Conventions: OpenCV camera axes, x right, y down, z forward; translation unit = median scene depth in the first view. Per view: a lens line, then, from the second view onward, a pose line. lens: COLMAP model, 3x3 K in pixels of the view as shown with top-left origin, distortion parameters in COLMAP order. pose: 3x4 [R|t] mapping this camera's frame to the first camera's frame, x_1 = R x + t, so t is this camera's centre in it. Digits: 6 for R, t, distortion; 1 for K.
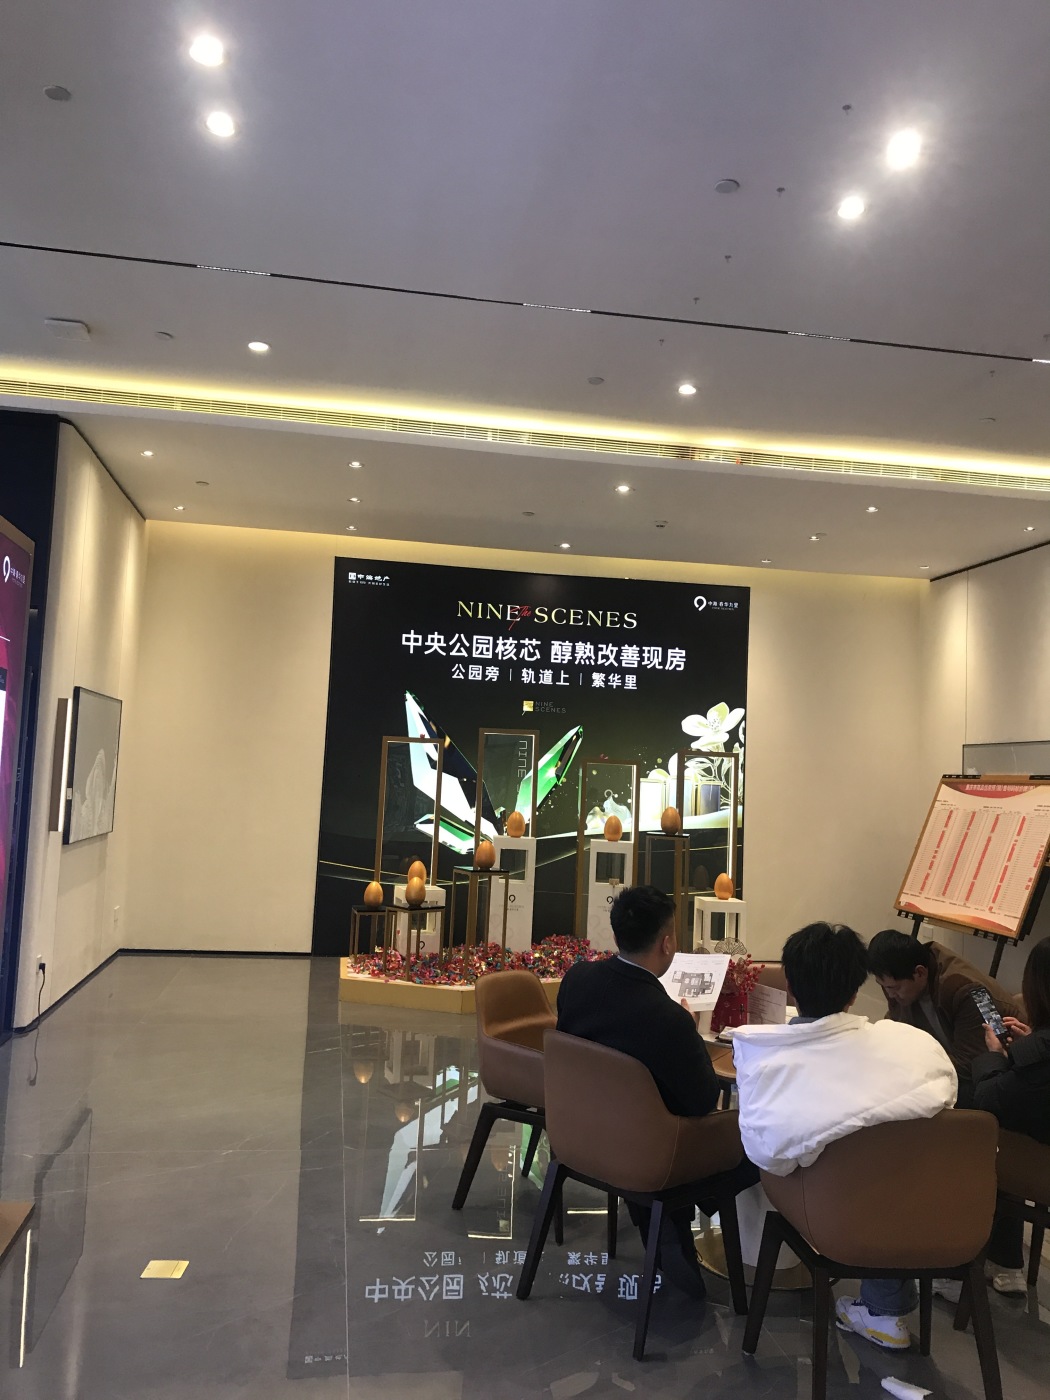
lens RADIAL K [[1152.7, 0, 515.1], [0, 1152.7, 700.8], [0, 0, 1]] dist [0.052287, -0.025857]
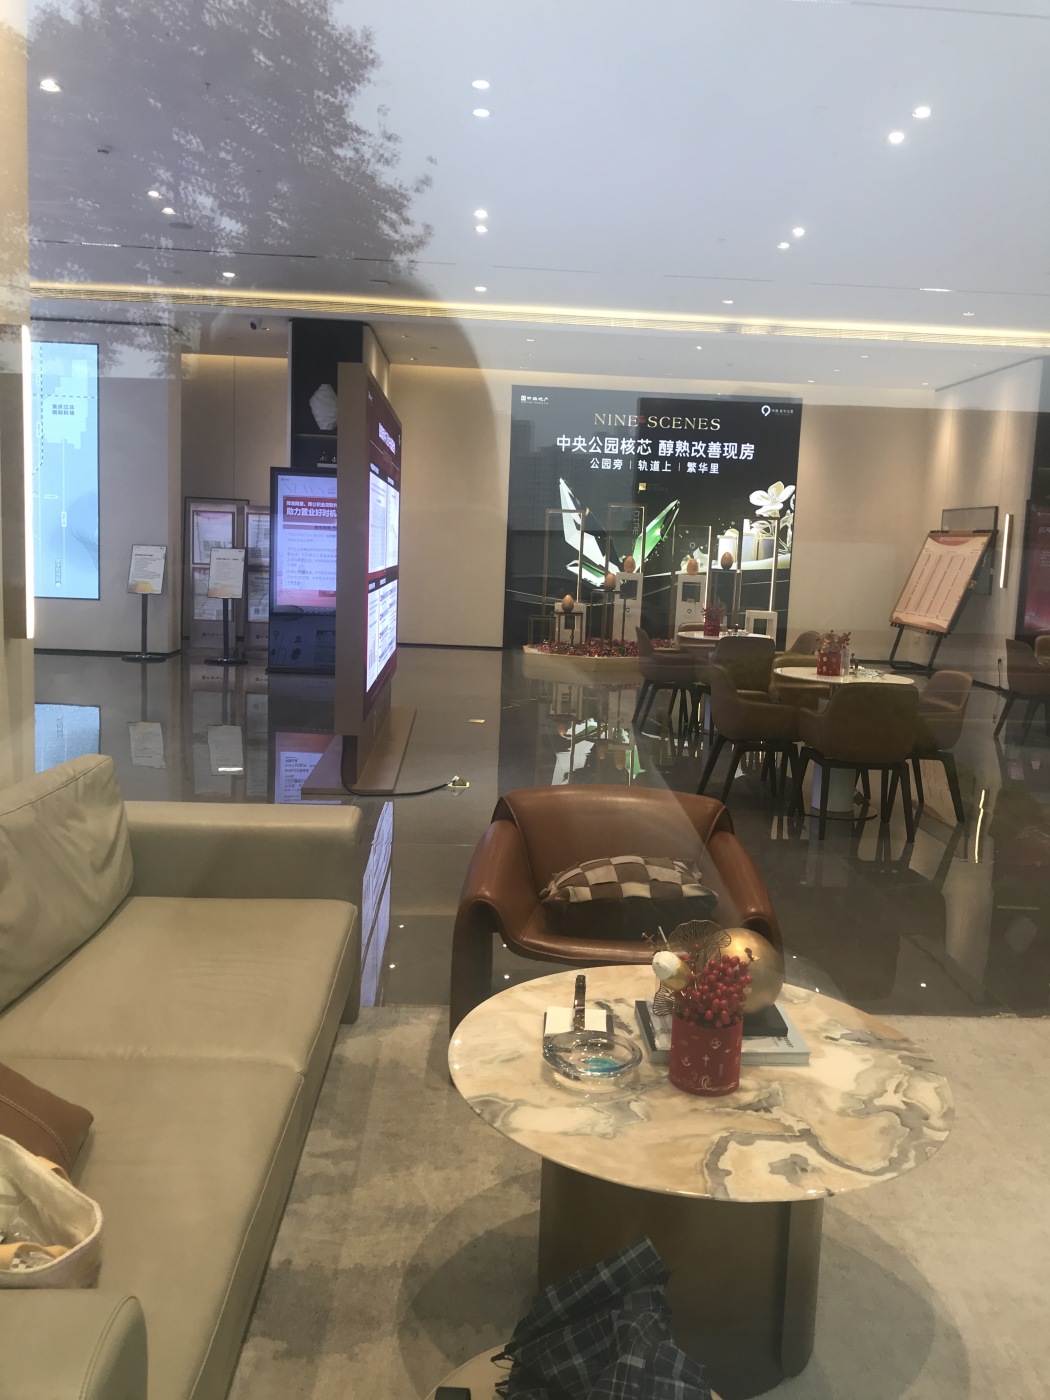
lens RADIAL K [[1152.7, 0, 527.3], [0, 1152.7, 693.7], [0, 0, 1]] dist [0.052287, -0.025857]
pose [[0.993841, 0.008863, -0.110461, 0.030374], [0.012849, 0.980857, 0.194303, -0.024251], [0.110069, -0.194525, 0.974702, -0.502743]]
